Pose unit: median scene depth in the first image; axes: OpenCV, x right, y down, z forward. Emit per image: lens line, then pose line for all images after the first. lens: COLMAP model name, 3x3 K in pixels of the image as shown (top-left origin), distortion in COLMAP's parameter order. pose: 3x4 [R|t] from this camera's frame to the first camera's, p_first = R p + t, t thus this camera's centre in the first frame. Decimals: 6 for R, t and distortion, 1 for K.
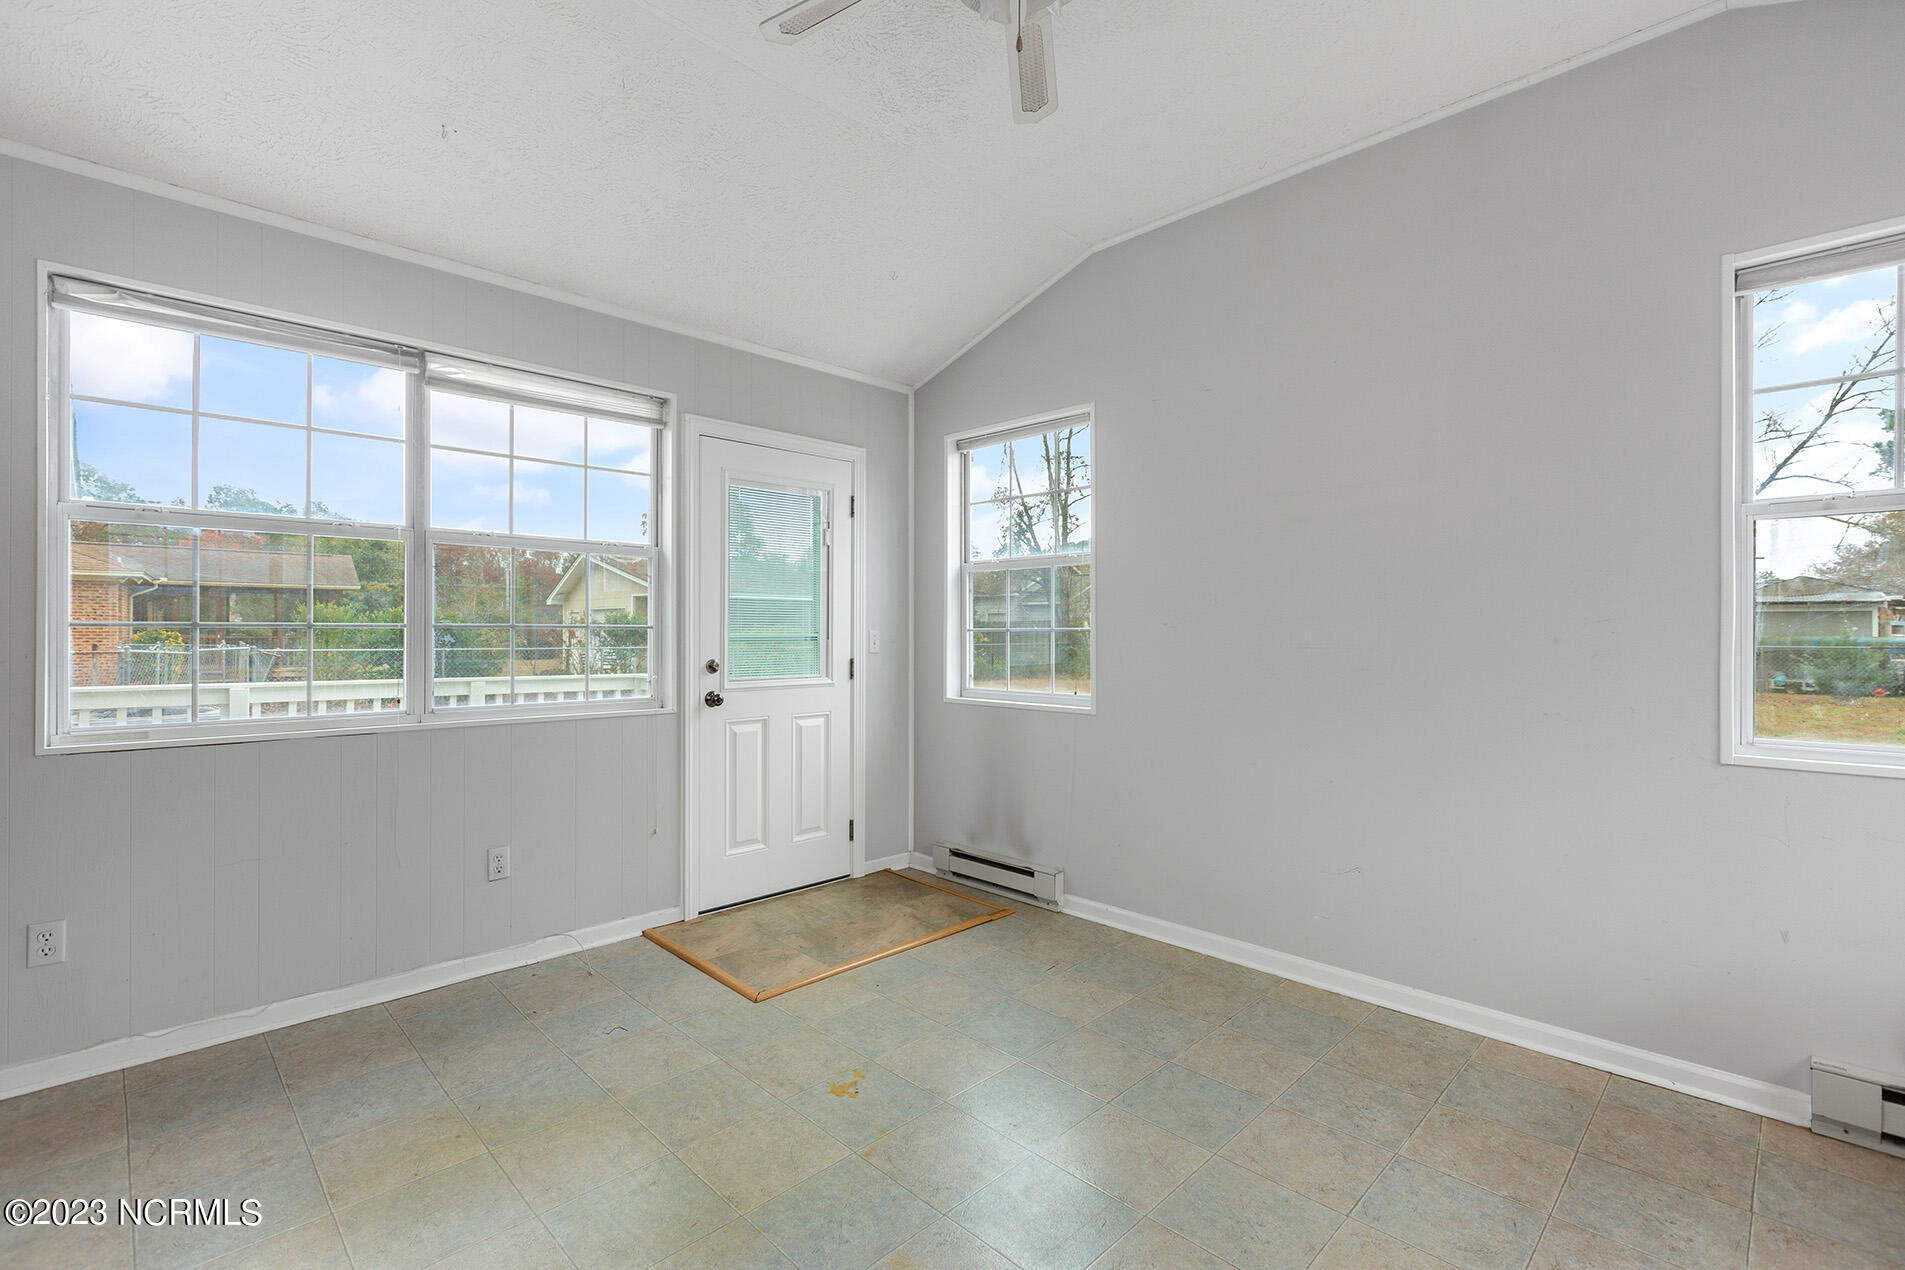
lens RADIAL K [[848.9, 0, 950.1], [0, 848.9, 631.9], [0, 0, 1]] dist [0.000852, -0.000444]
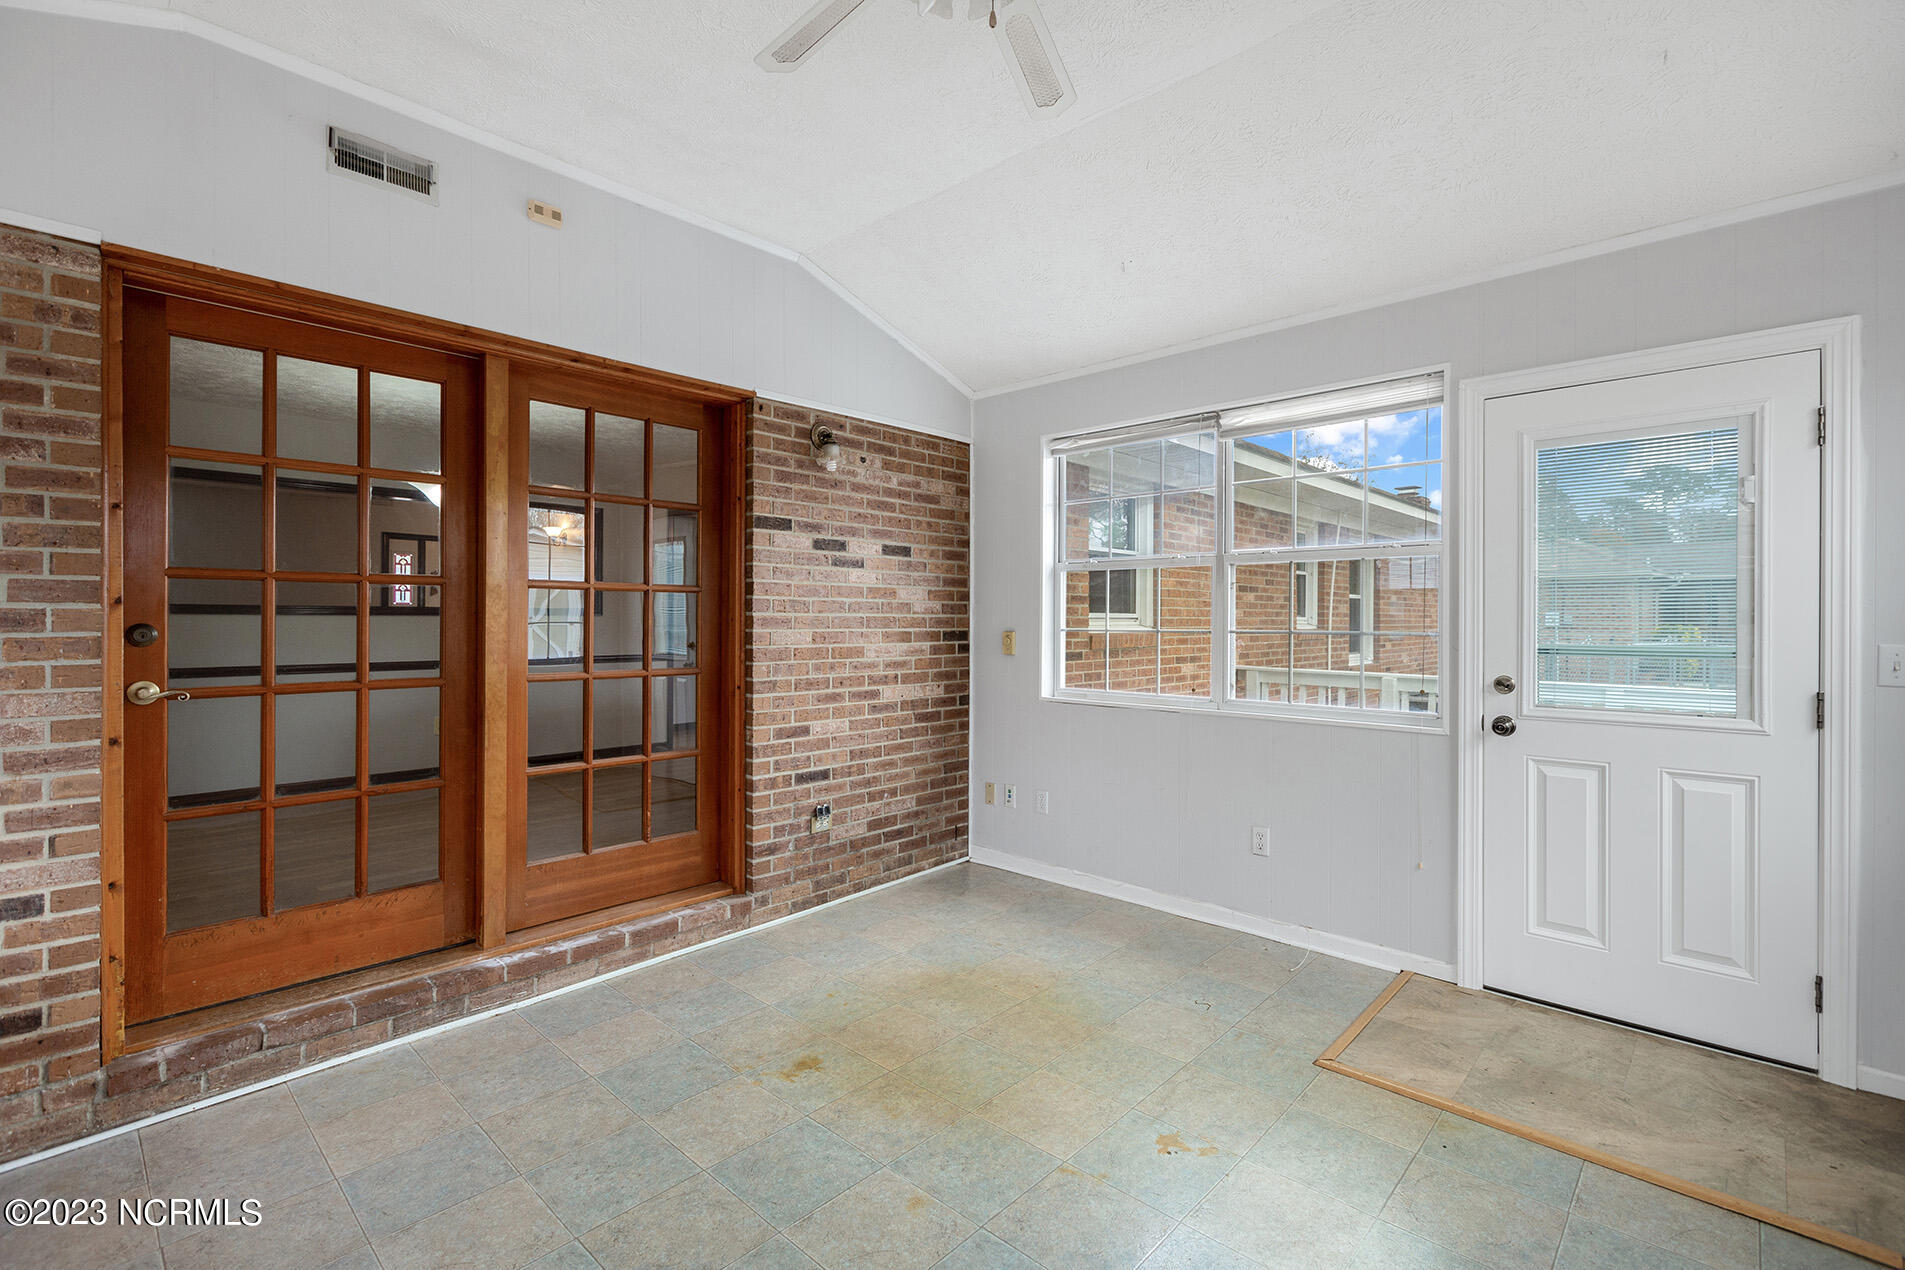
lens RADIAL K [[819.6, 0, 959.7], [0, 819.6, 627.0], [0, 0, 1]] dist [-0.001237, -0.000282]
pose [[0.061573, -0.002119, -0.998100, 0.470374], [-0.012231, 0.999921, -0.002878, -0.004896], [0.998028, 0.012385, 0.061543, 0.460003]]
